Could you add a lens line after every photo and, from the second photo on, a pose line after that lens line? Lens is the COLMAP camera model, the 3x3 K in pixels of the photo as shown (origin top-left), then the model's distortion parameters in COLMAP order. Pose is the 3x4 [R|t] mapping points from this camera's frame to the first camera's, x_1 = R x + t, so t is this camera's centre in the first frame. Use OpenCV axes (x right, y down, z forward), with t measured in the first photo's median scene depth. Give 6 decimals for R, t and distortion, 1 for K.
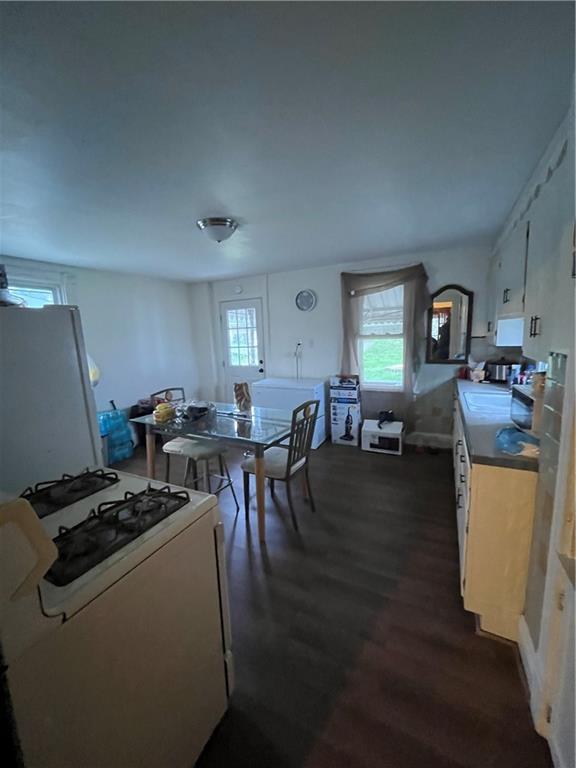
lens RADIAL K [[311.9, 0, 283.3], [0, 311.9, 380.9], [0, 0, 1]] dist [-0.003588, 0.000172]
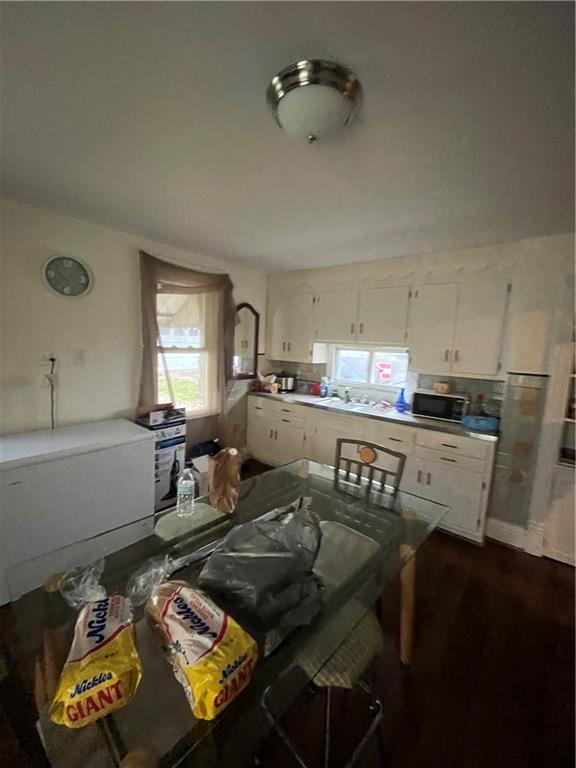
lens RADIAL K [[311.9, 0, 283.3], [0, 311.9, 380.9], [0, 0, 1]] dist [-0.003588, 0.000172]
pose [[0.206857, -0.071383, 0.975764, -0.417840], [0.096738, 0.993940, 0.052204, -0.084623], [-0.973577, 0.083595, 0.212509, 0.612642]]
